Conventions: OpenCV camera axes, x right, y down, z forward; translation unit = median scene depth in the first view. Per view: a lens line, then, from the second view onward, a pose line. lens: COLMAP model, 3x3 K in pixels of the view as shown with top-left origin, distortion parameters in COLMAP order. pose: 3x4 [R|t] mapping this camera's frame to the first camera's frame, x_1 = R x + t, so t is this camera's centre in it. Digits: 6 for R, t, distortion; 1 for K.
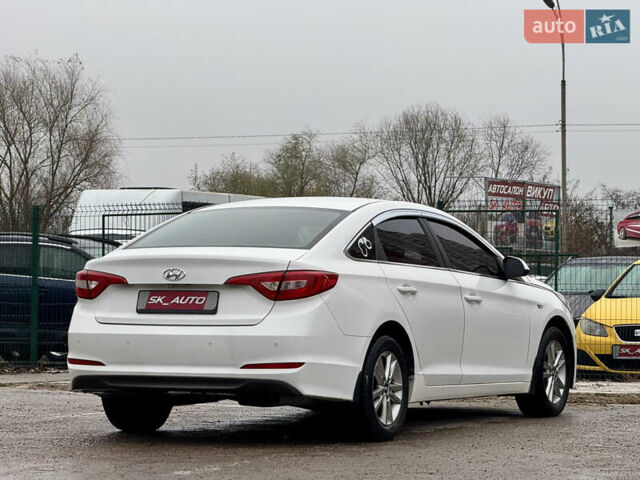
lens RADIAL K [[2427.4, 0, 319.6], [0, 2427.4, 239.3], [0, 0, 1]] dist [0.170693, -0.769079]
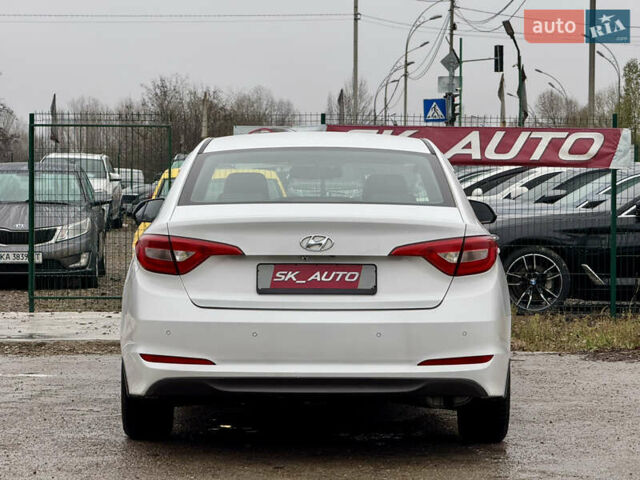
lens RADIAL K [[2182.0, 0, 352.2], [0, 2182.0, 239.4], [0, 0, 1]] dist [0.263915, 1.655280]
pose [[0.894010, -0.017939, 0.447688, -0.258655], [-0.006922, 0.998526, 0.053835, -0.017104], [-0.447994, -0.051229, 0.892568, 0.279715]]
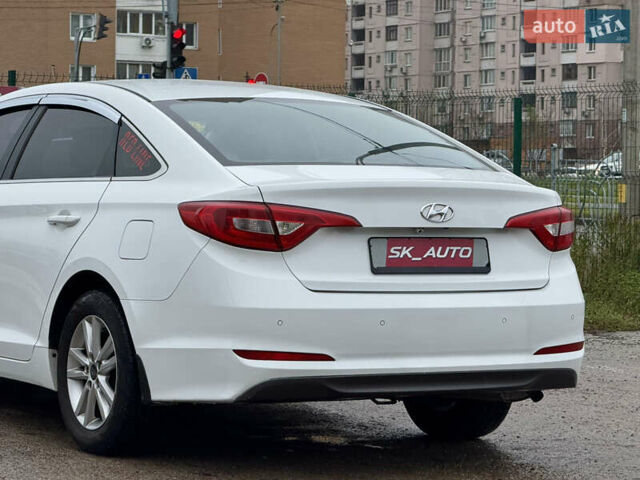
lens RADIAL K [[2232.8, 0, 320.2], [0, 2232.8, 240.9], [0, 0, 1]] dist [0.140540, 0.714911]
pose [[0.540716, -0.026469, 0.840788, -0.413779], [-0.037075, 0.997784, 0.055254, -0.006805], [-0.840388, -0.061049, 0.538537, 0.515754]]
